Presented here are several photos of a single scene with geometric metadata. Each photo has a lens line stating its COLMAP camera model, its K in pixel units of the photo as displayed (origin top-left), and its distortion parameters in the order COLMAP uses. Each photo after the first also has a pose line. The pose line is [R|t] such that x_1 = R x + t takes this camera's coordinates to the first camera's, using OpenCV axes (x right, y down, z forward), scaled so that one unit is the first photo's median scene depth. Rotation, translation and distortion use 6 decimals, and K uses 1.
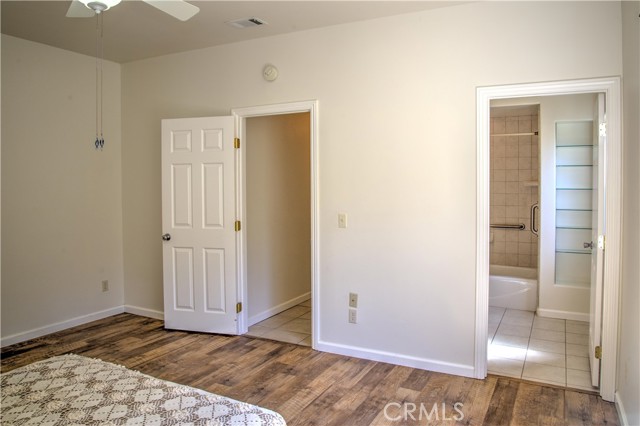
lens RADIAL K [[458.6, 0, 323.8], [0, 458.6, 207.7], [0, 0, 1]] dist [-0.050139, 0.006374]
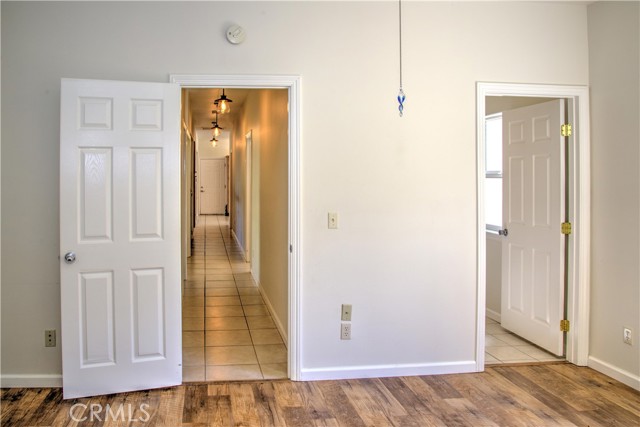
lens RADIAL K [[458.6, 0, 311.9], [0, 458.6, 197.5], [0, 0, 1]] dist [-0.050139, 0.006374]
pose [[0.843785, -0.011716, 0.536553, -0.458411], [0.030063, 0.999224, -0.025458, 0.006499], [-0.535838, 0.037611, 0.843482, 0.311128]]
